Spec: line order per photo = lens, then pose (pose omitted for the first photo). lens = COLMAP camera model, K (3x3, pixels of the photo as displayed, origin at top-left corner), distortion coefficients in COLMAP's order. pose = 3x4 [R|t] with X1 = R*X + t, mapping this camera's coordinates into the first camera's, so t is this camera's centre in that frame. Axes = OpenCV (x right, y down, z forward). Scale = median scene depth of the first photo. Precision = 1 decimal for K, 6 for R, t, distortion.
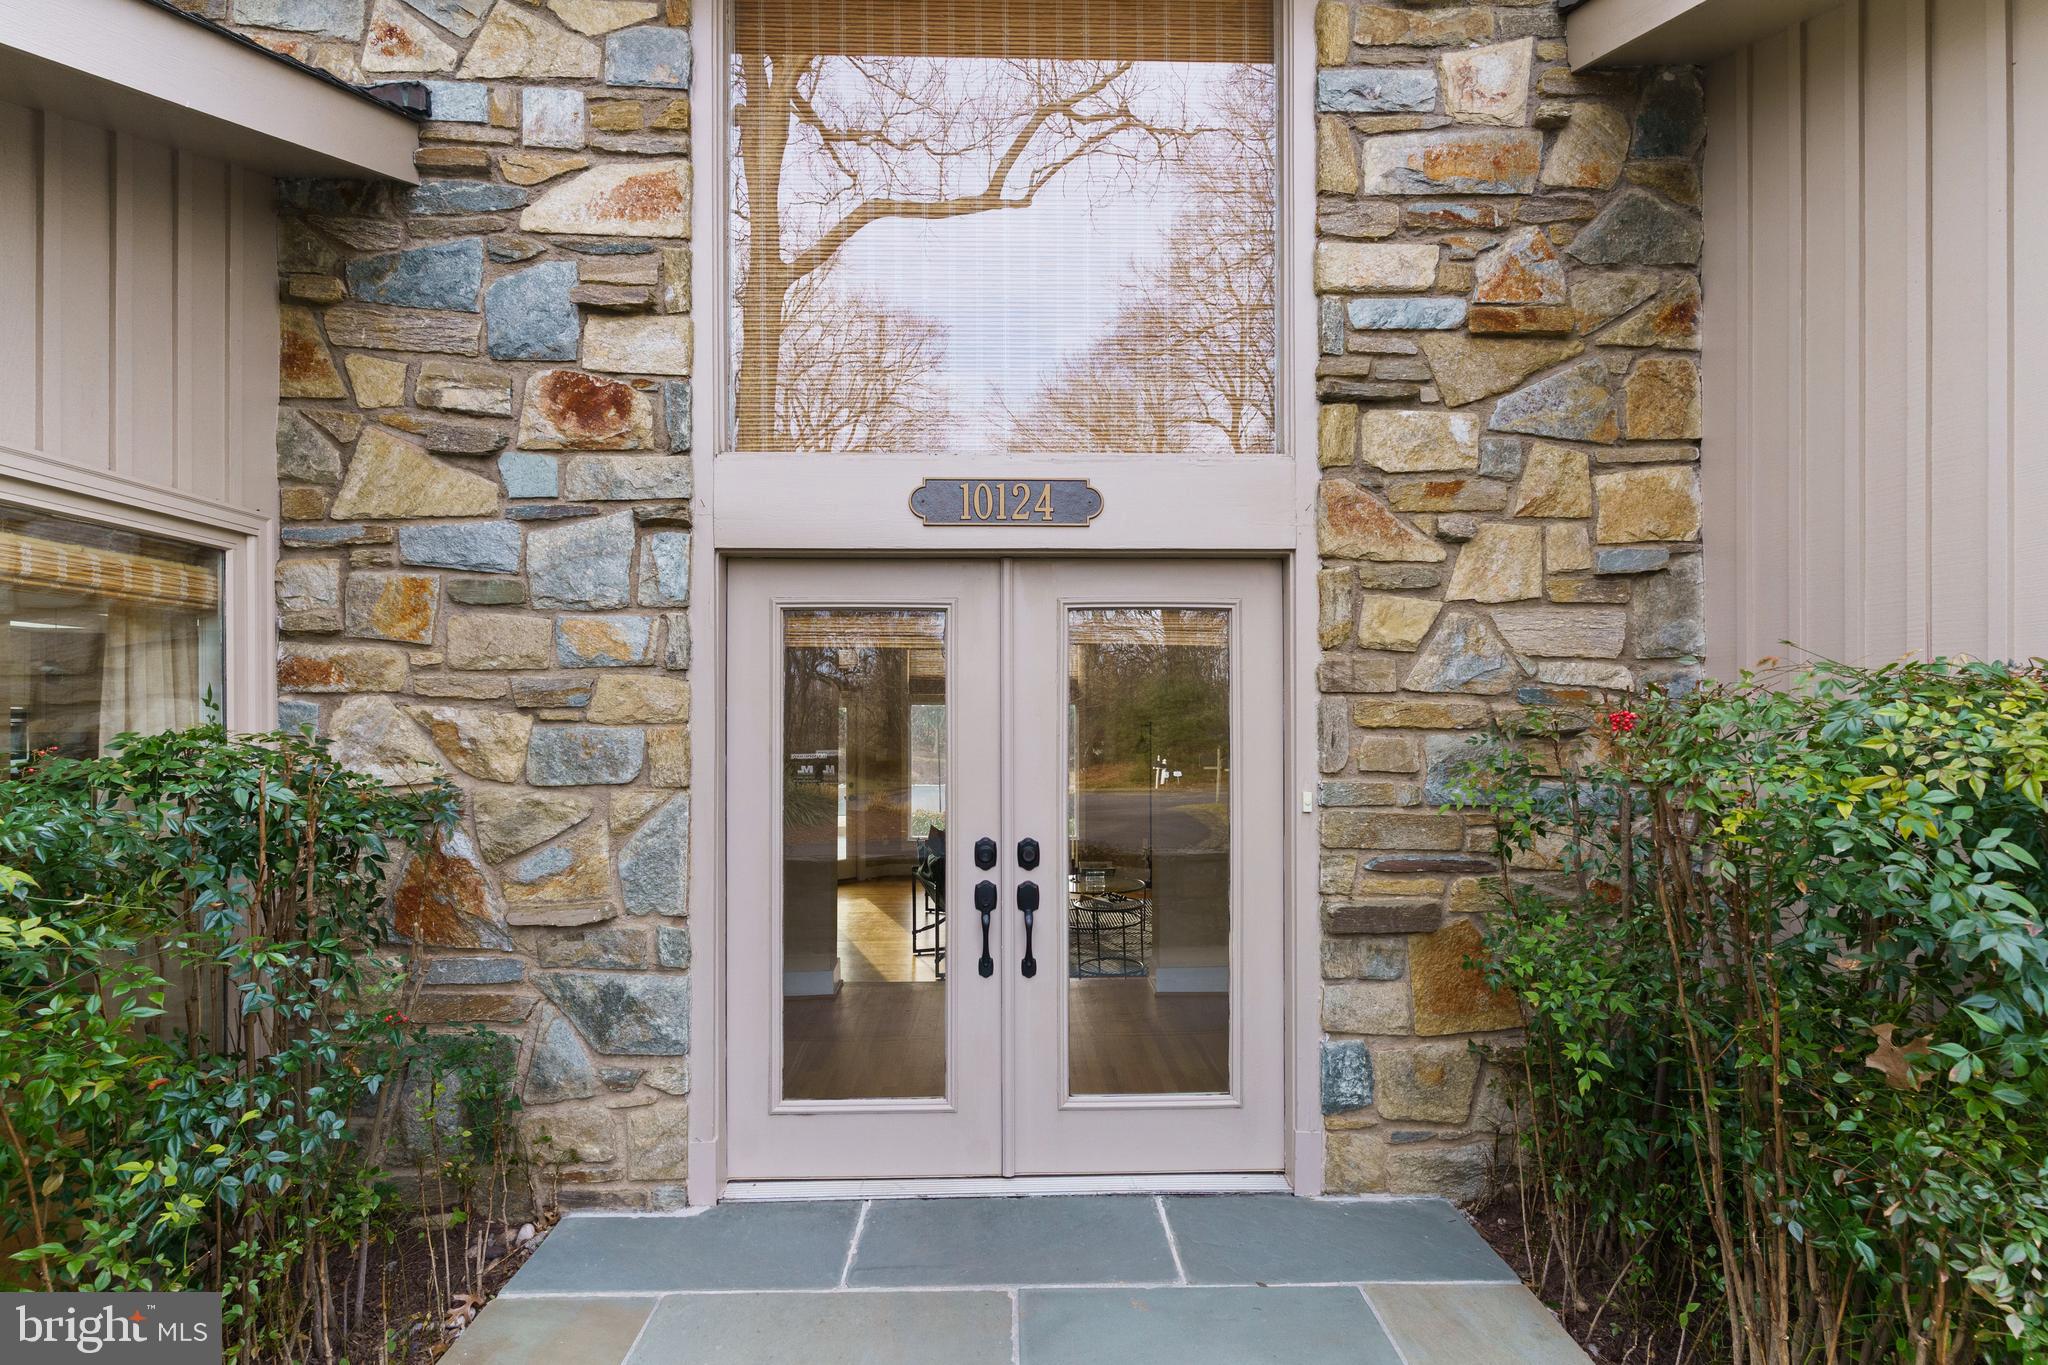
lens RADIAL K [[979.2, 0, 1034.8], [0, 979.2, 711.5], [0, 0, 1]] dist [0.002820, 0.002147]
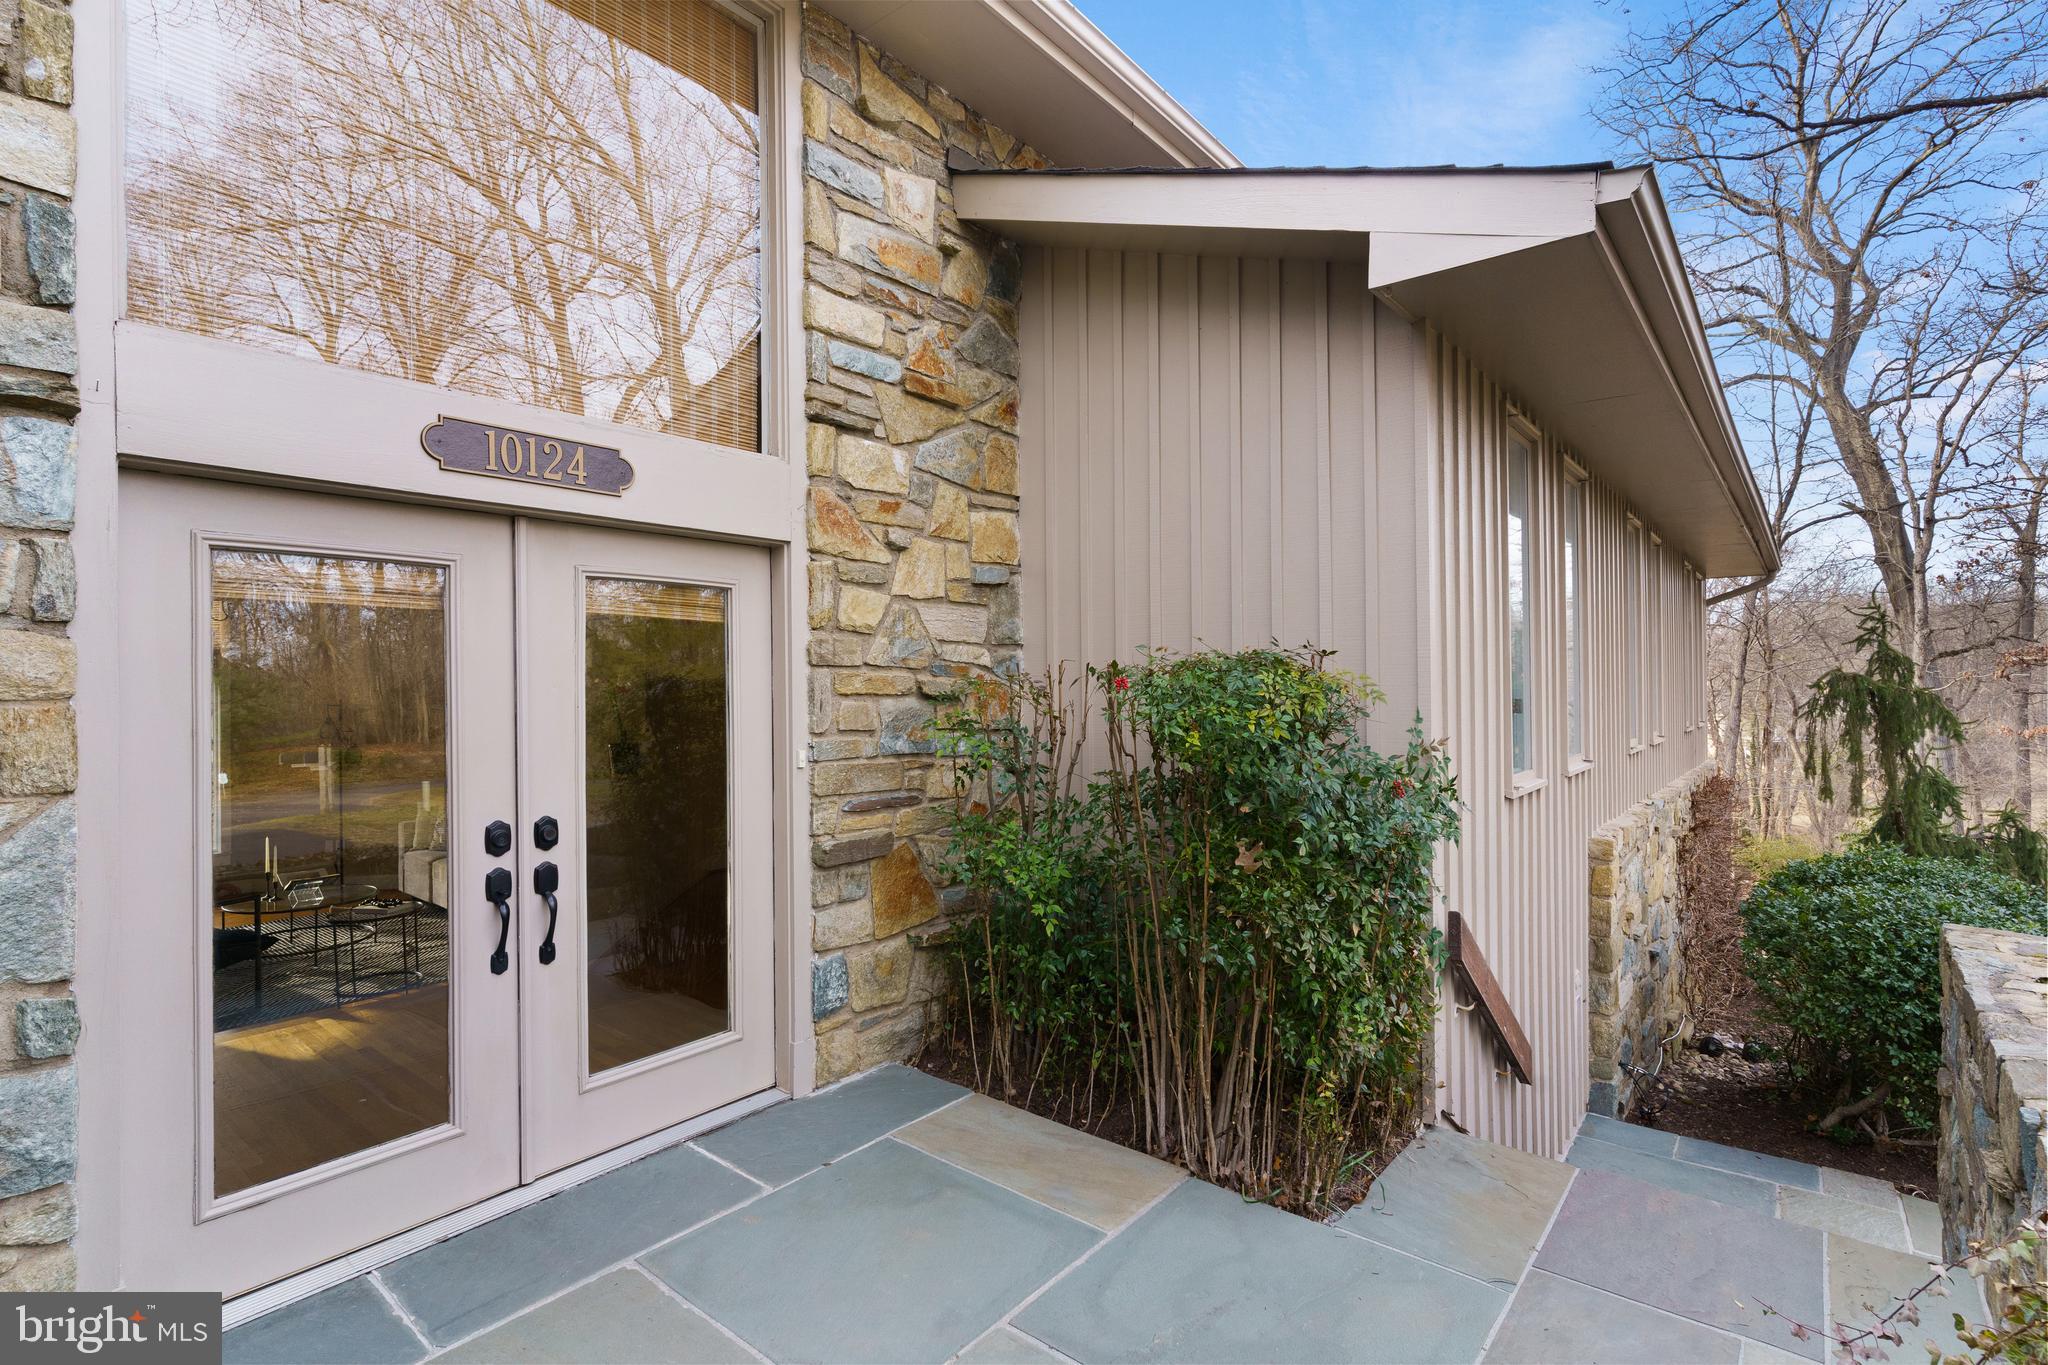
lens RADIAL K [[979.2, 0, 1022.7], [0, 979.2, 680.9], [0, 0, 1]] dist [0.002820, 0.002147]
pose [[0.652369, -0.001070, 0.757901, -0.437756], [0.006237, 0.999973, -0.003958, 0.005645], [-0.757876, 0.007309, 0.652358, 0.036910]]
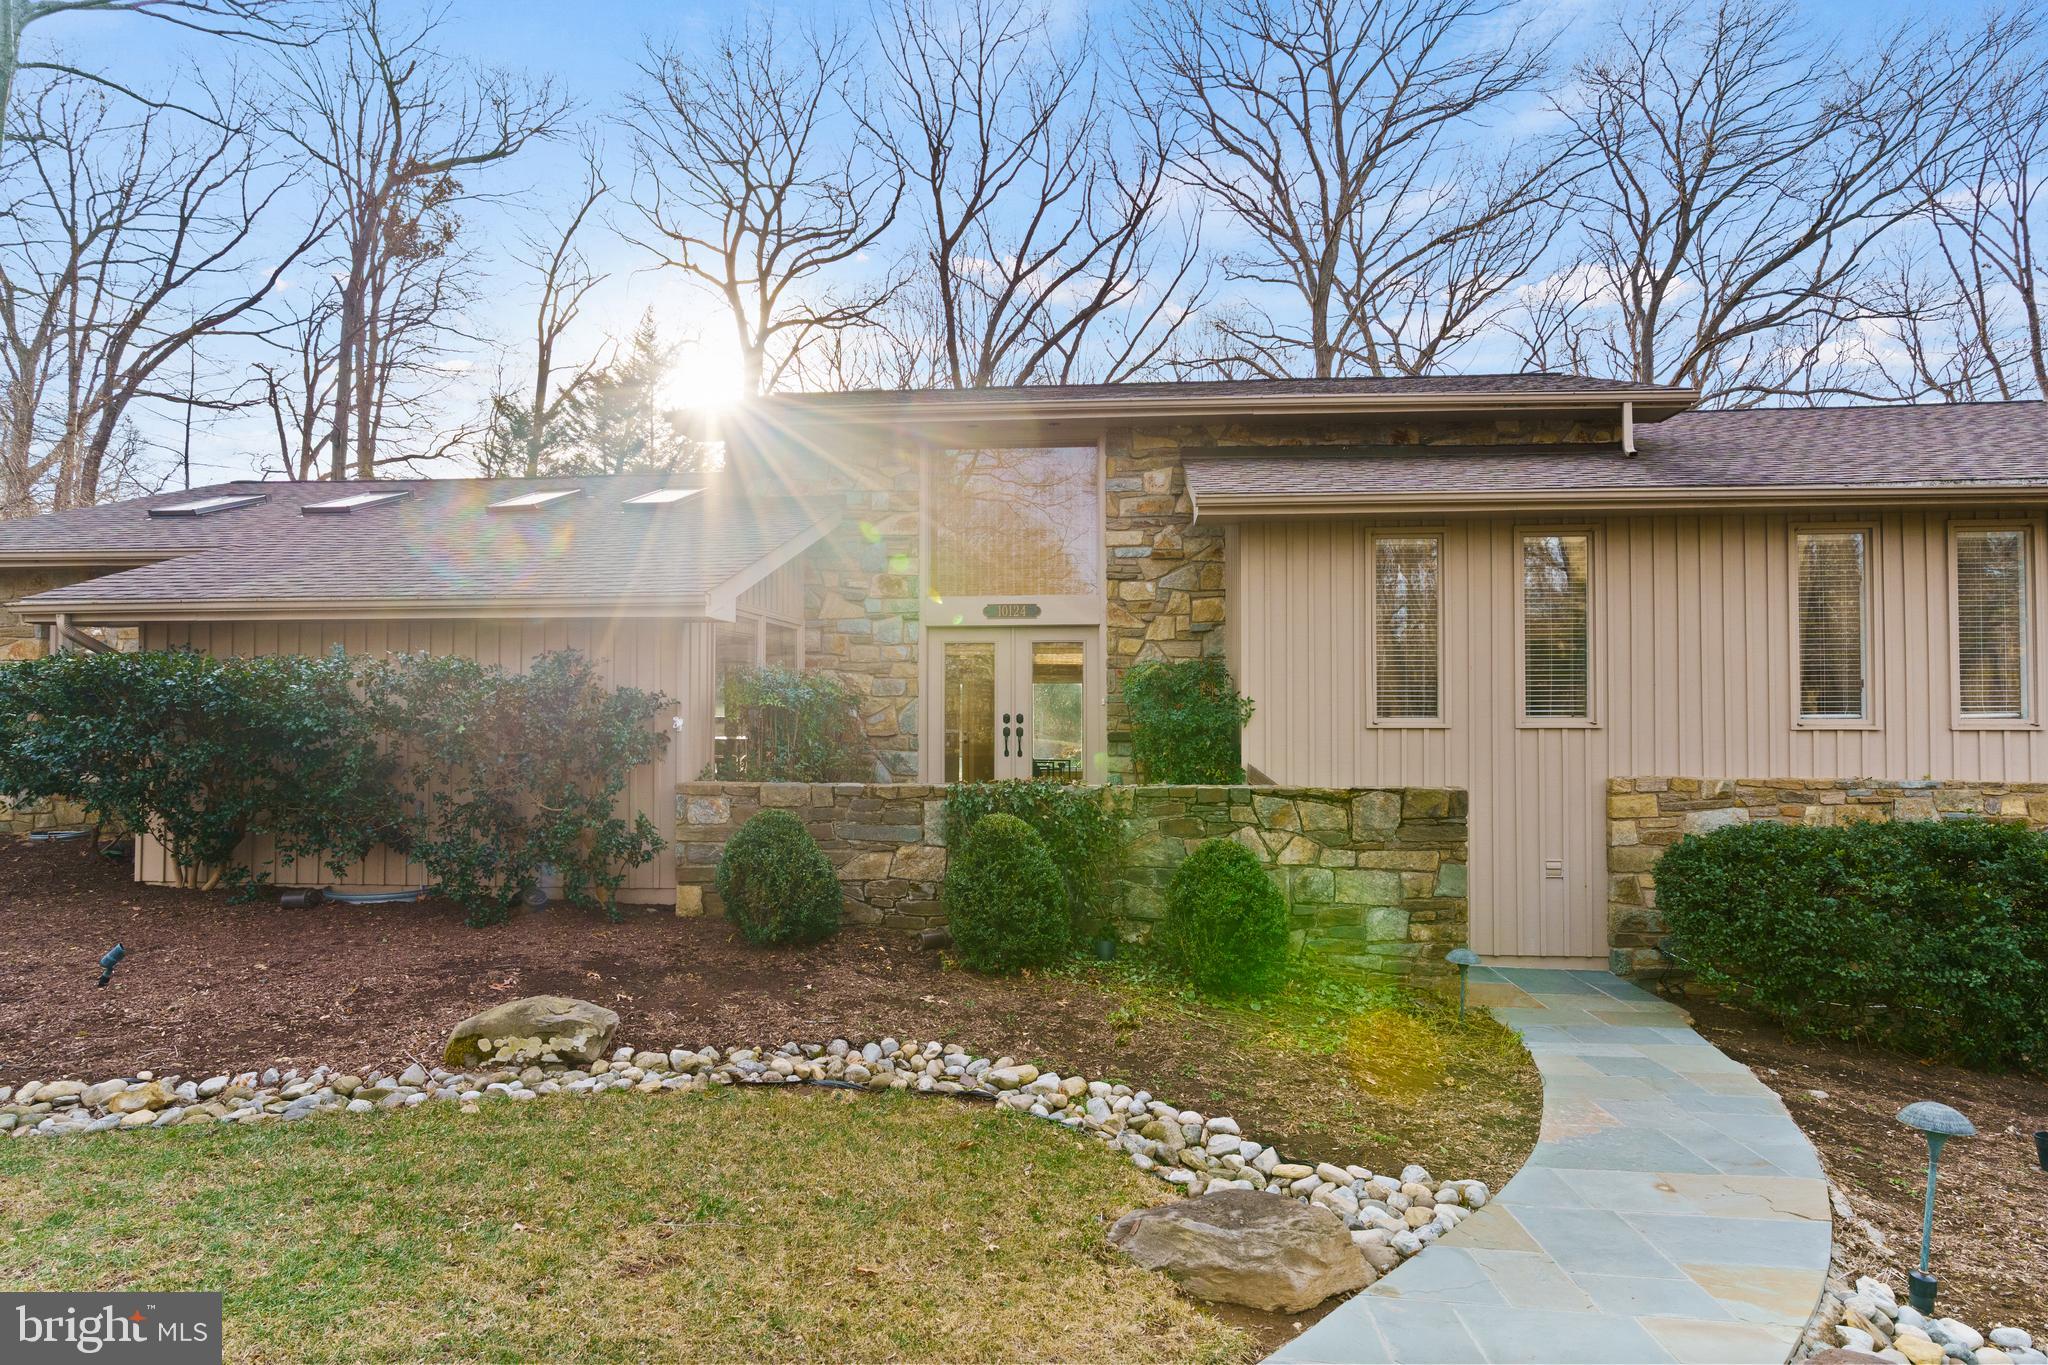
lens RADIAL K [[1144.6, 0, 1024.0], [0, 1144.6, 683.6], [0, 0, 1]] dist [-0.003314, 0.003133]
pose [[0.994143, -0.002460, -0.108046, 0.429221], [0.001105, 0.999920, -0.012602, 0.080494], [0.108068, 0.012408, 0.994066, -2.840484]]
